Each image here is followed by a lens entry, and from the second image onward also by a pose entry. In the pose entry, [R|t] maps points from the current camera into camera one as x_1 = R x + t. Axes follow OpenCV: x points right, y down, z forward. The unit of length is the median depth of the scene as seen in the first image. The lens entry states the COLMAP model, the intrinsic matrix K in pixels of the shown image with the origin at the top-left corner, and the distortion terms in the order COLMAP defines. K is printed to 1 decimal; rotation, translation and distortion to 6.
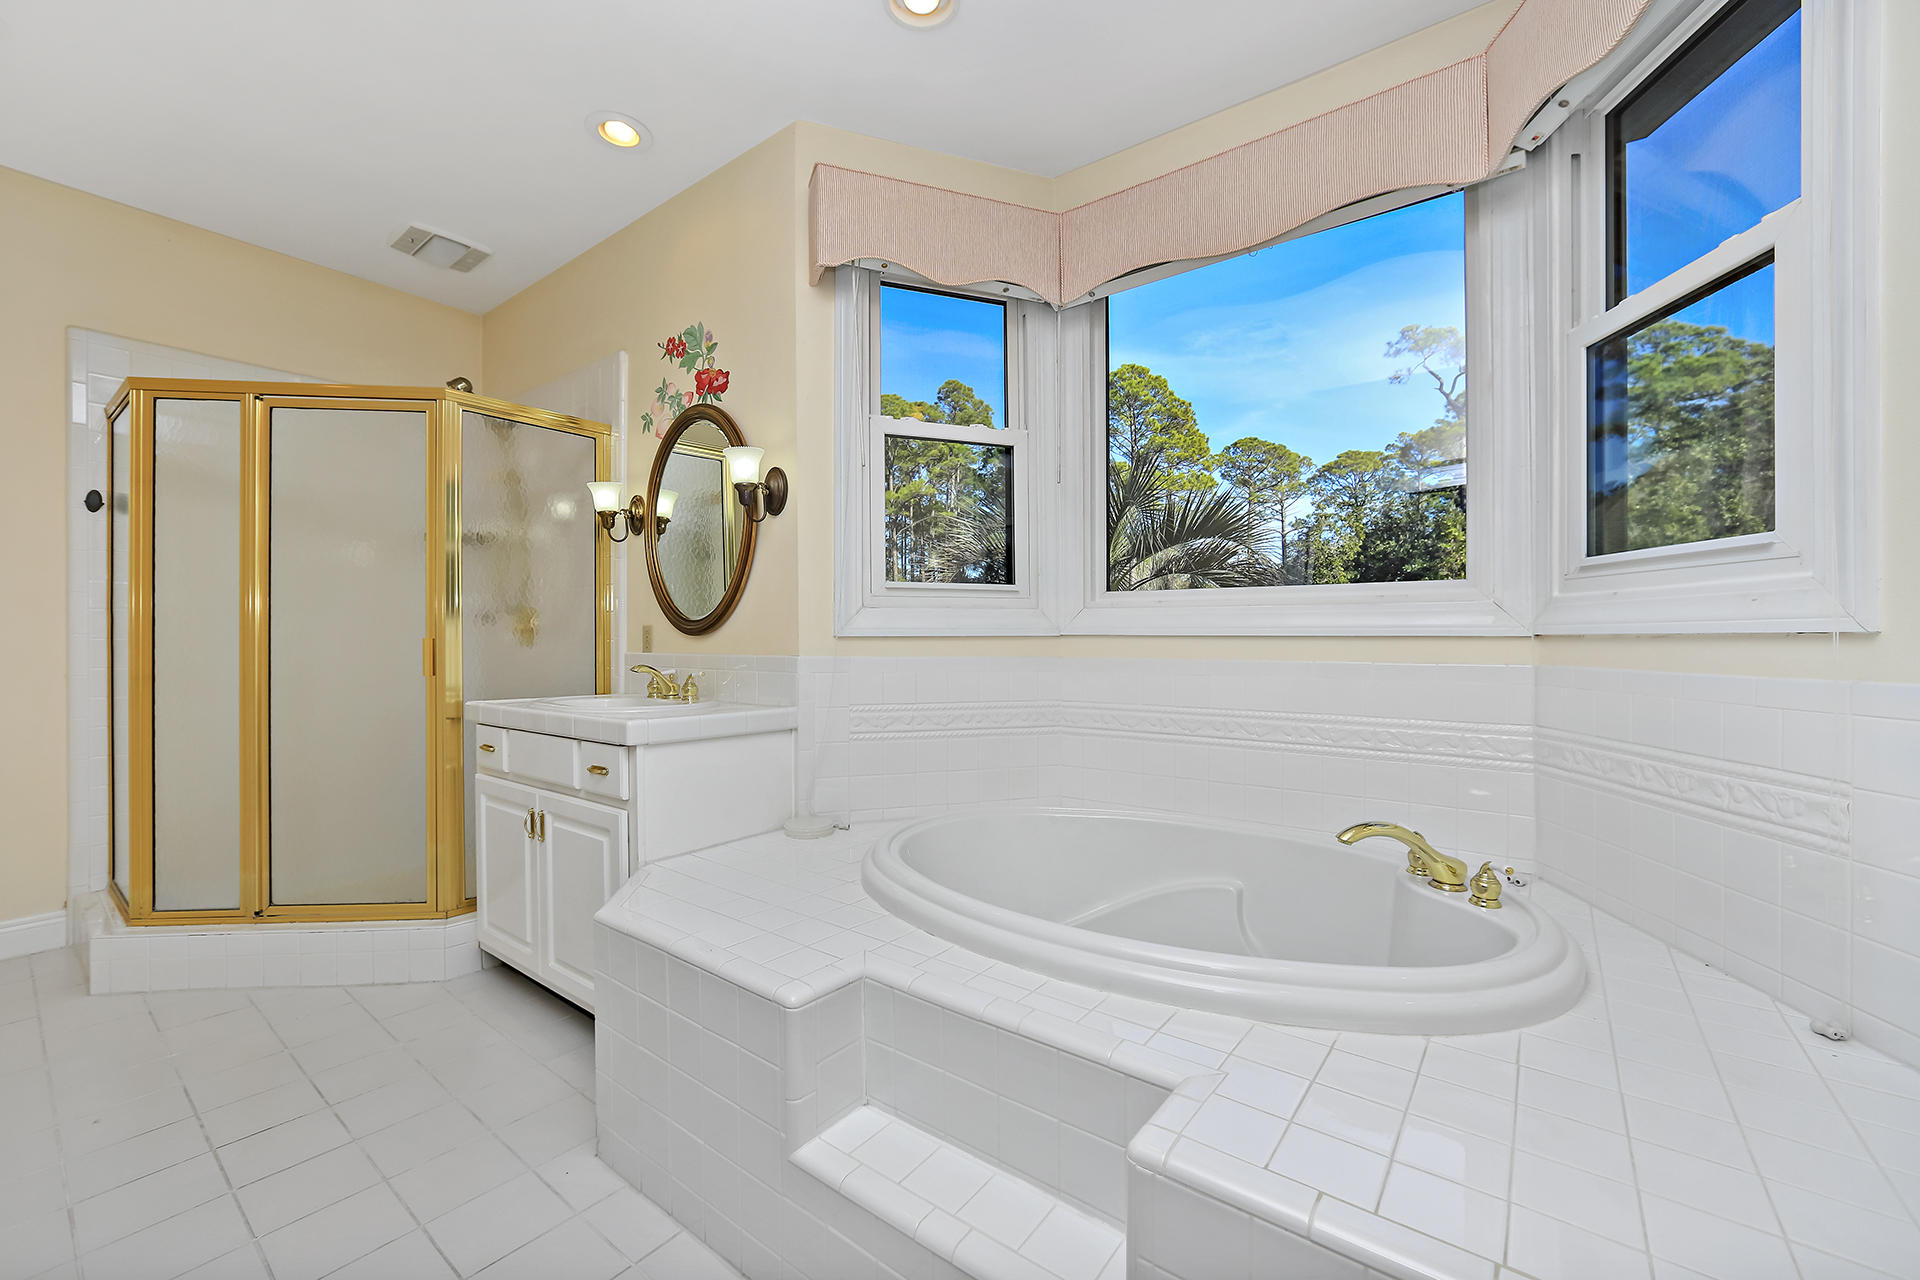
lens RADIAL K [[801.0, 0, 955.5], [0, 801.0, 653.1], [0, 0, 1]] dist [-0.040640, 0.018160]
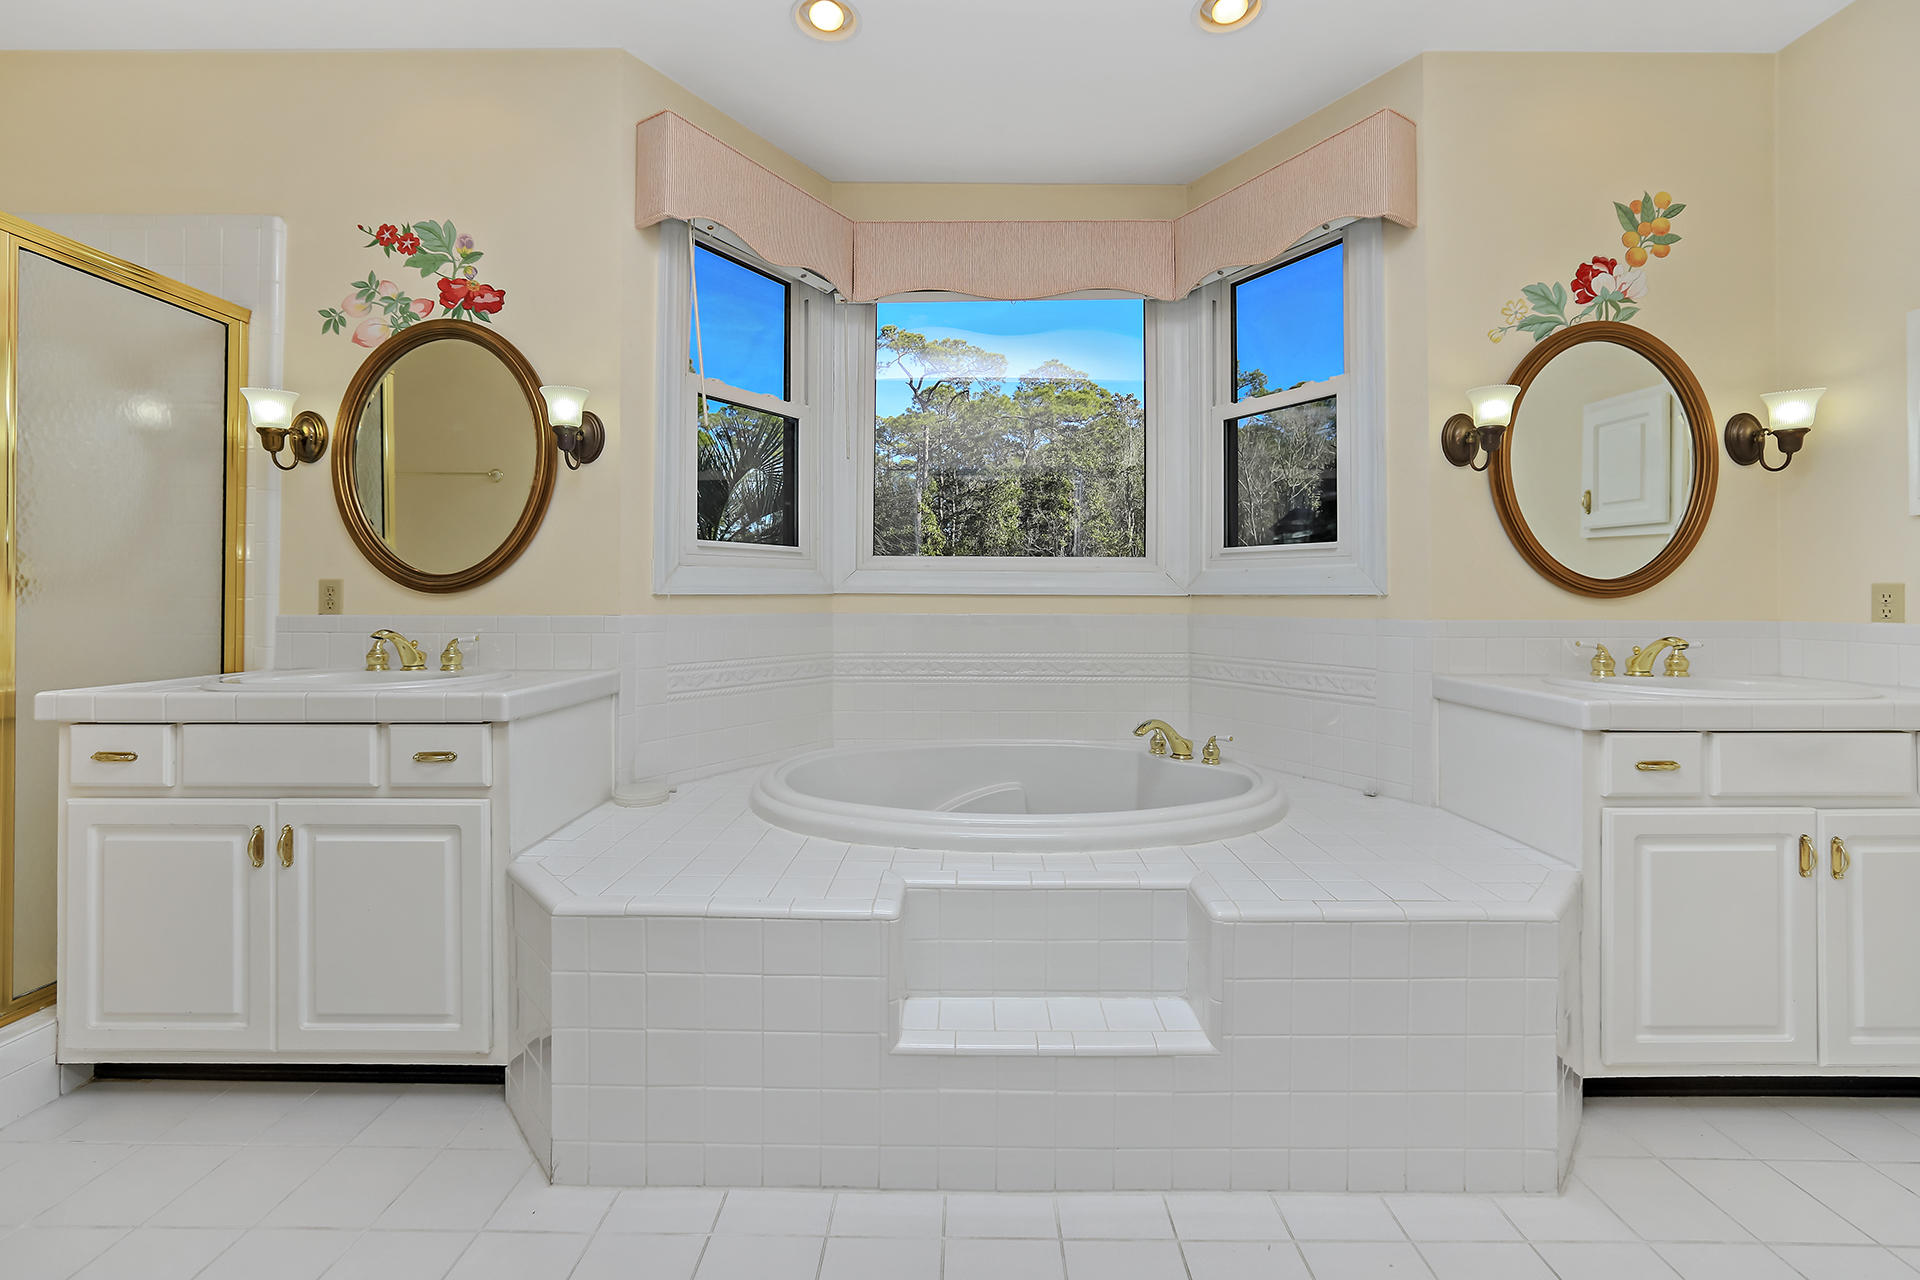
lens RADIAL K [[790.4, 0, 977.9], [0, 790.4, 597.3], [0, 0, 1]] dist [-0.016924, -0.000054]
pose [[0.791490, -0.001048, 0.611181, -0.391549], [0.009161, 0.999907, -0.010150, -0.004080], [-0.611113, 0.013633, 0.791426, 0.005993]]
